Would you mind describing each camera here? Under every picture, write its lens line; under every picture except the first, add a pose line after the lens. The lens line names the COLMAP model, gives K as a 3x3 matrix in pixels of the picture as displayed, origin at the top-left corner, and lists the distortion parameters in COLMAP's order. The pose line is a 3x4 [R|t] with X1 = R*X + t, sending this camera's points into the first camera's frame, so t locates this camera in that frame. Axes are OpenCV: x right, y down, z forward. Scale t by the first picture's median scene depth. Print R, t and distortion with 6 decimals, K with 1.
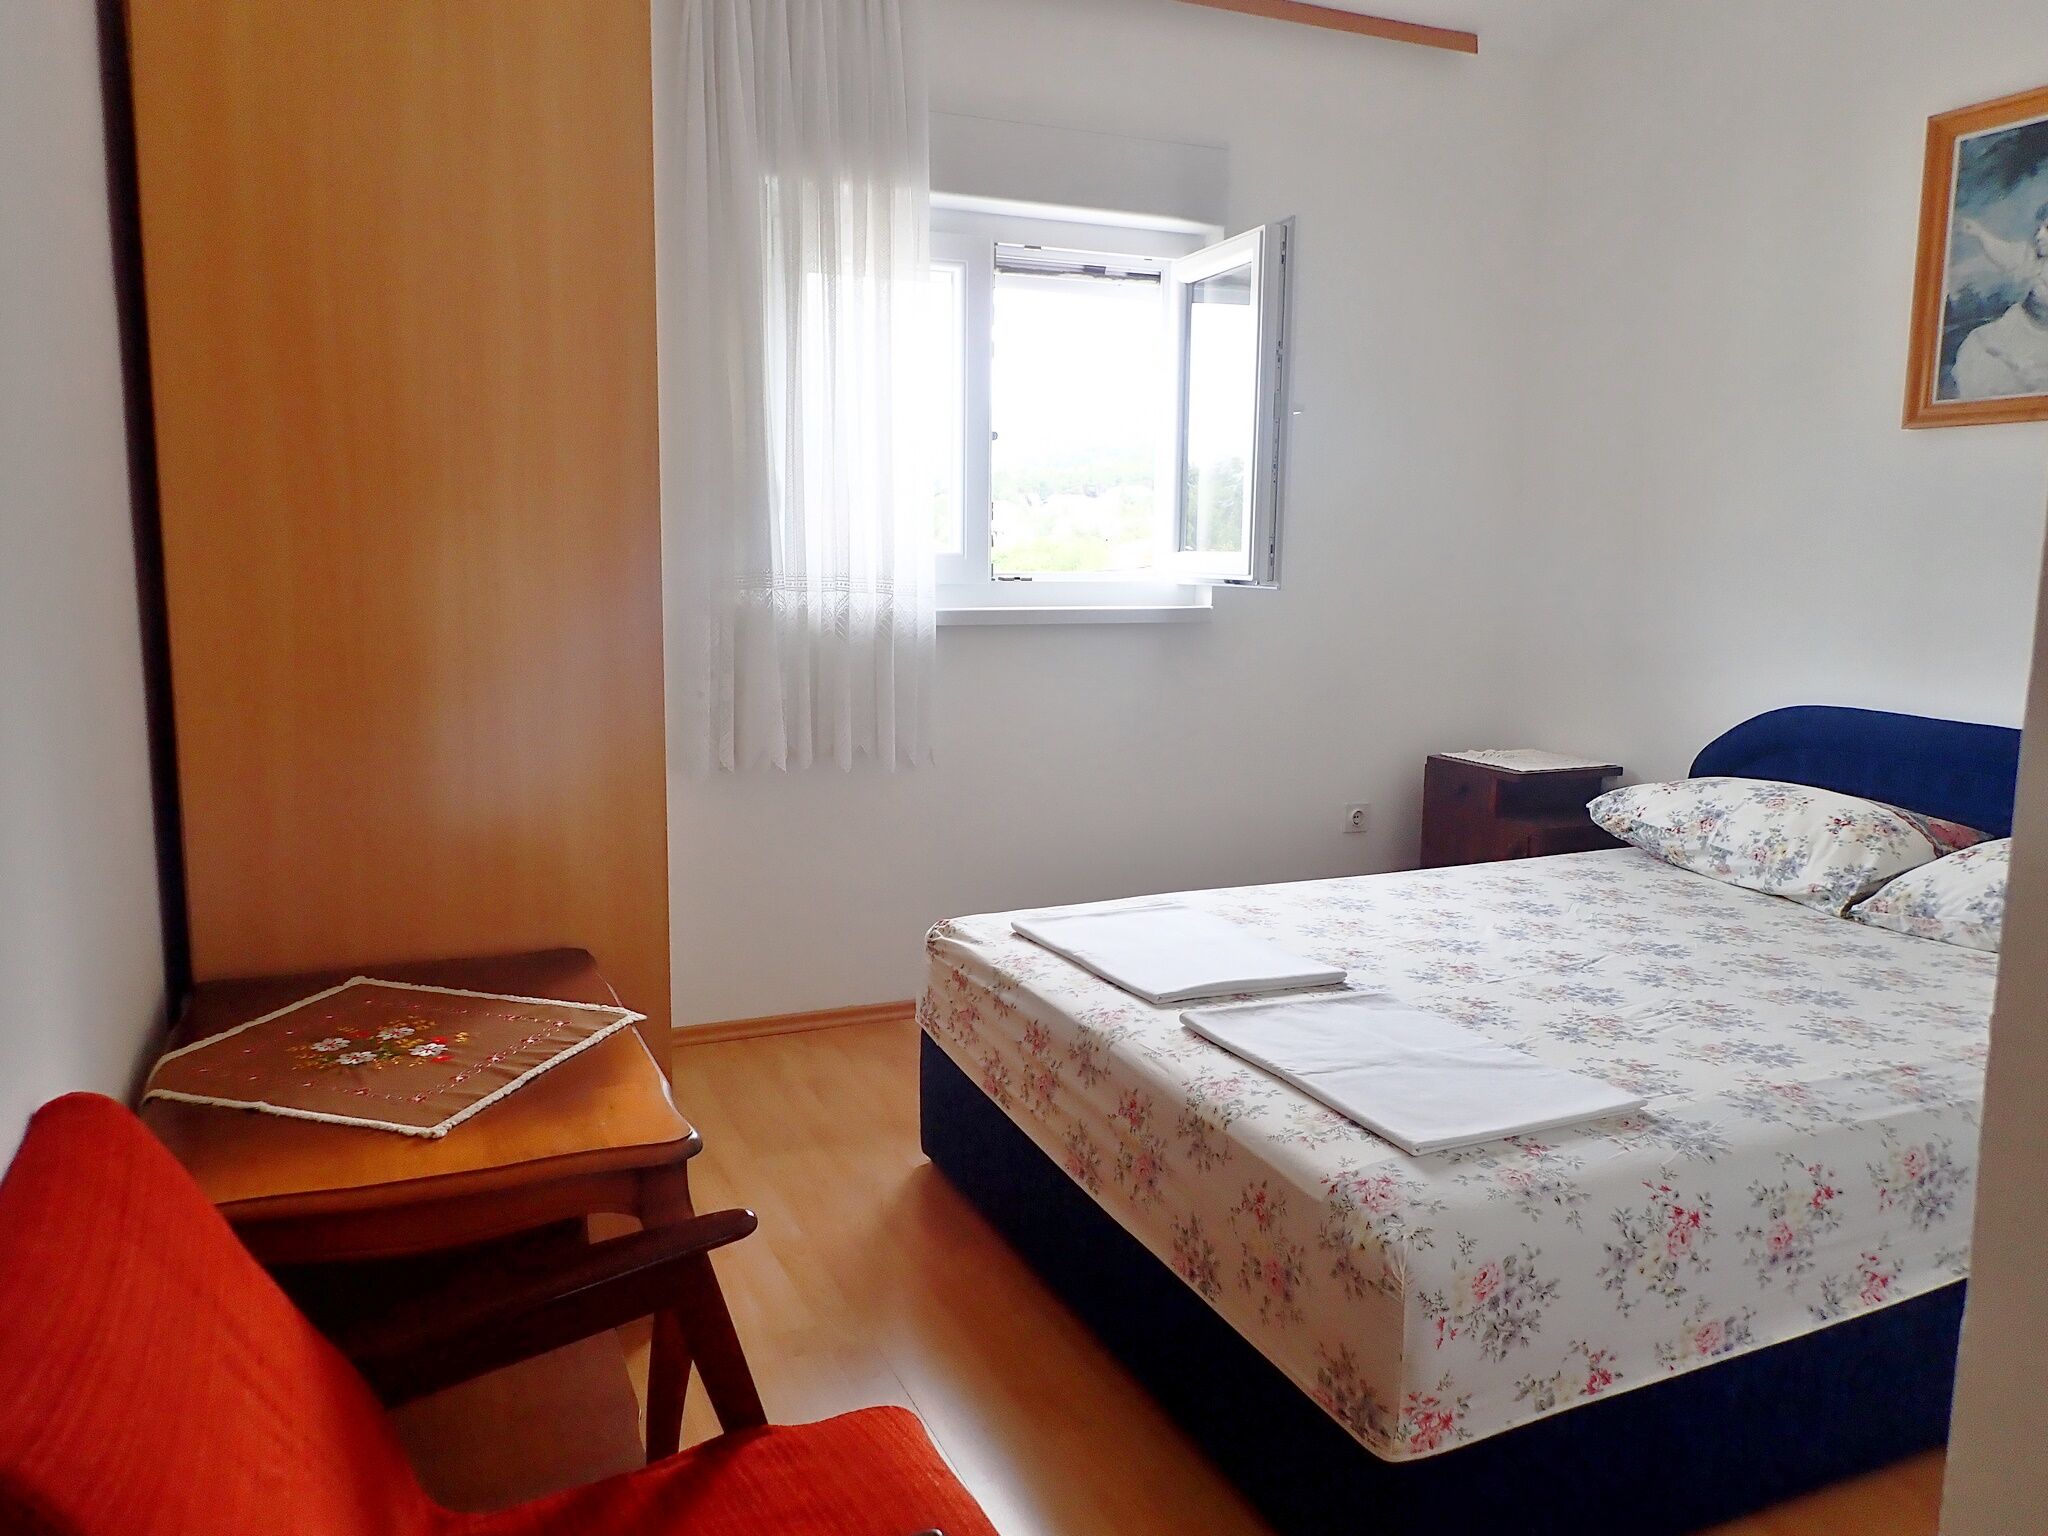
lens RADIAL K [[1499.1, 0, 1113.3], [0, 1499.1, 755.8], [0, 0, 1]] dist [-0.003815, -0.008715]
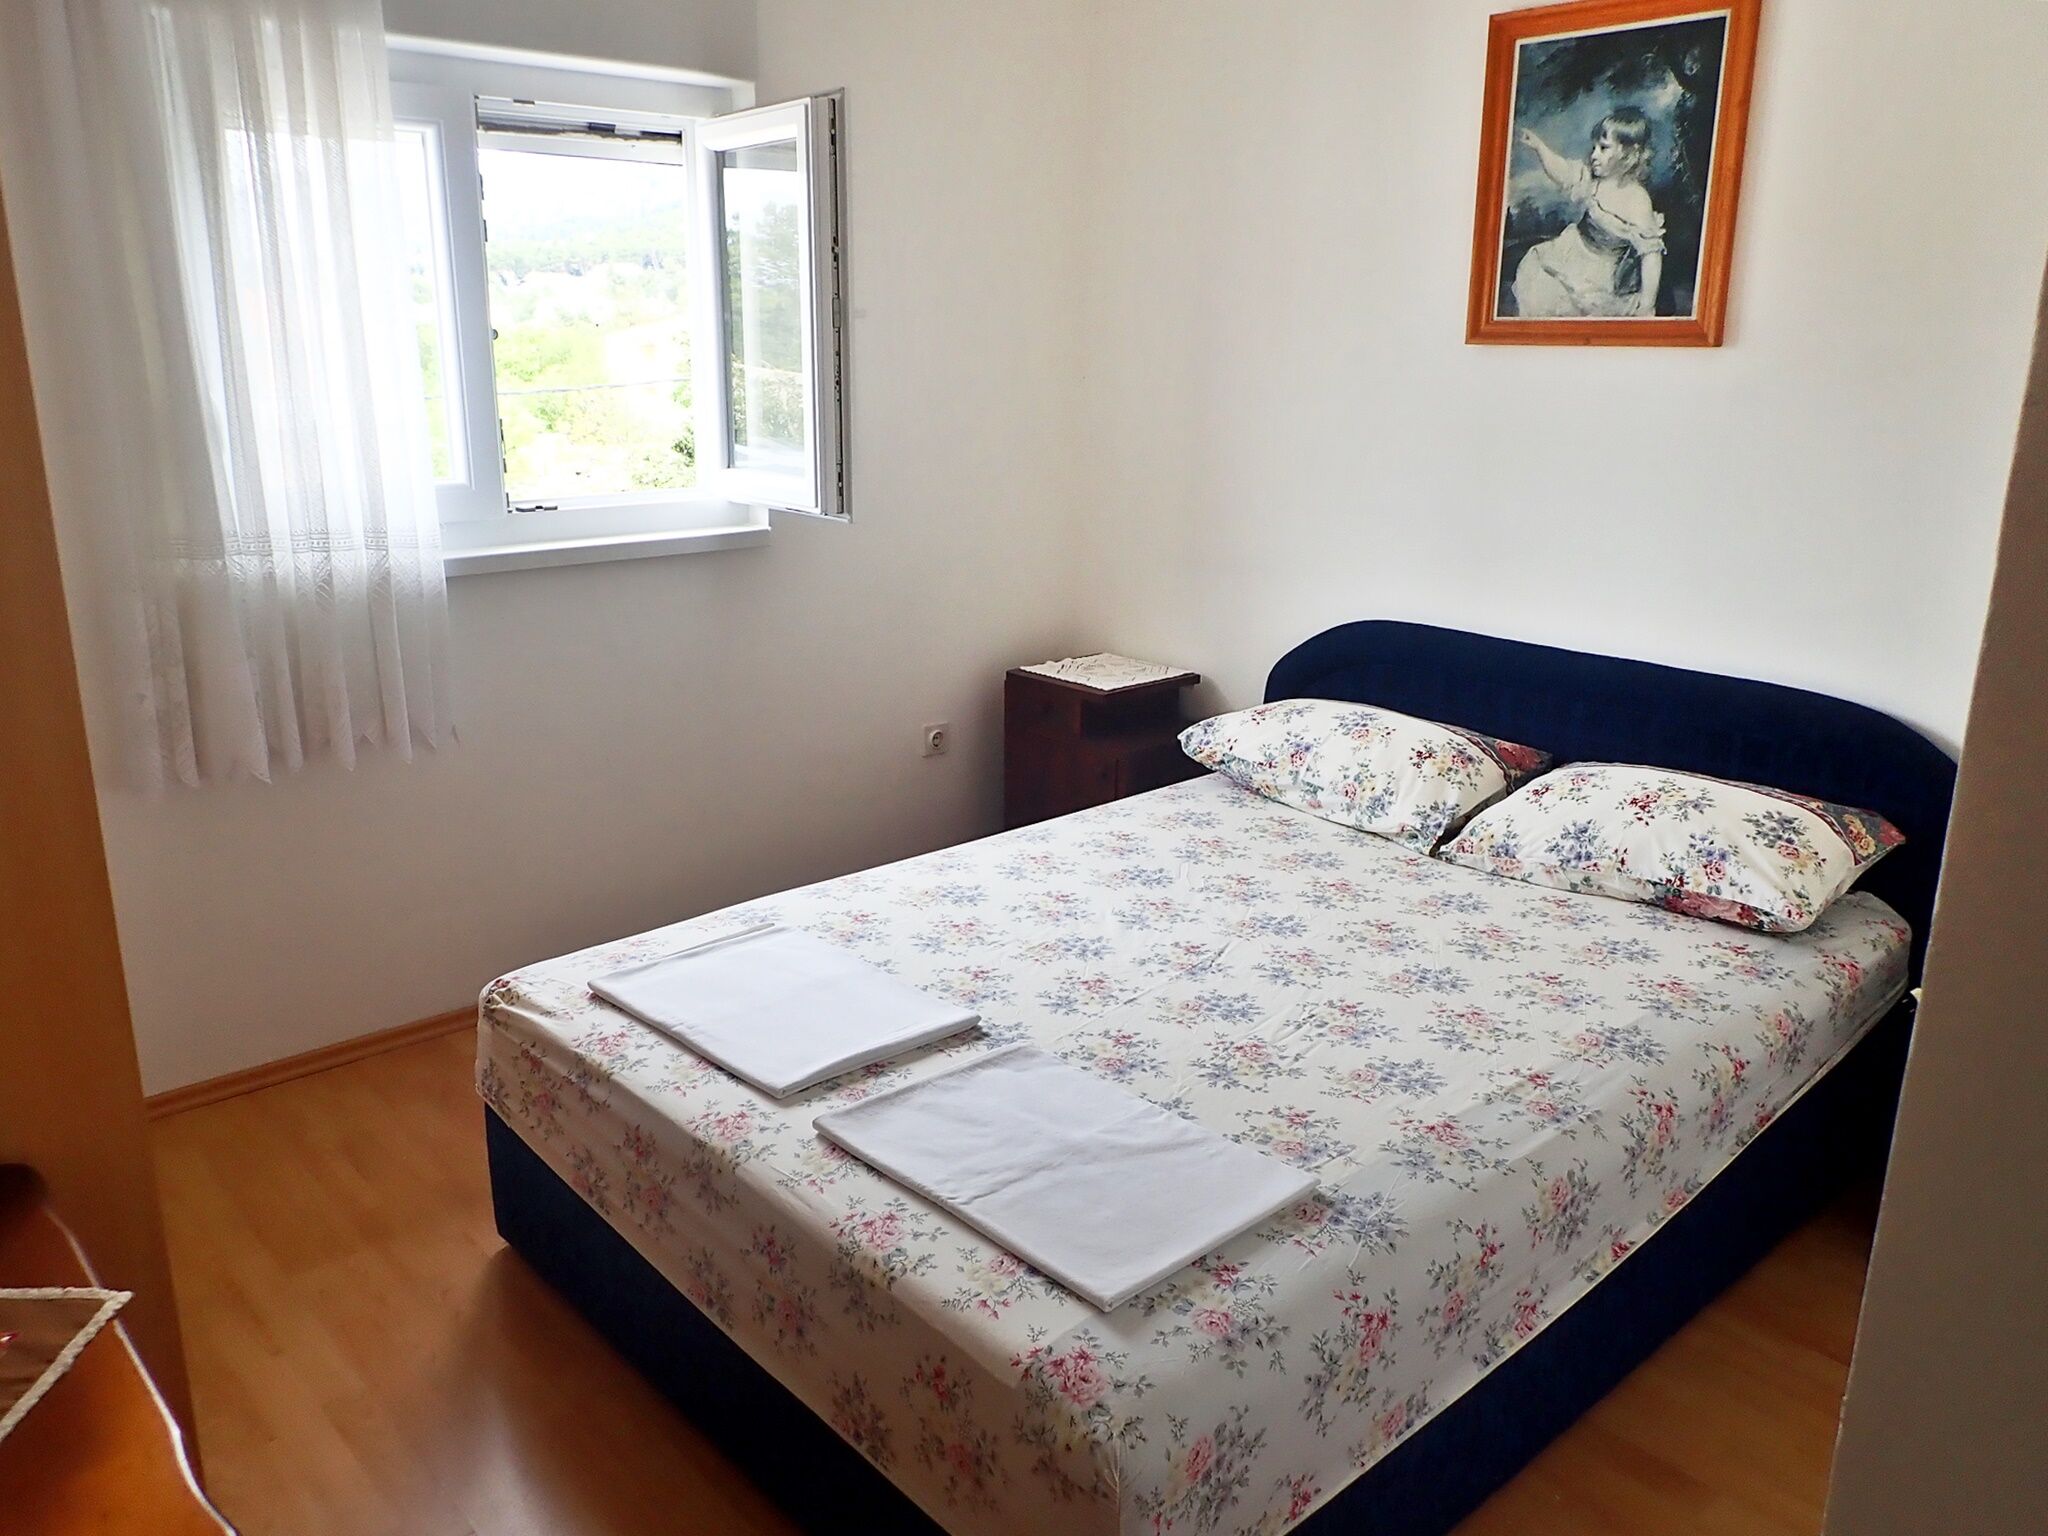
lens RADIAL K [[1499.1, 0, 1084.3], [0, 1499.1, 760.4], [0, 0, 1]] dist [-0.003815, -0.008715]
pose [[0.955690, -0.076613, 0.284232, -0.025343], [0.036152, 0.988777, 0.144962, -0.108930], [-0.292148, -0.128263, 0.947733, 0.098906]]
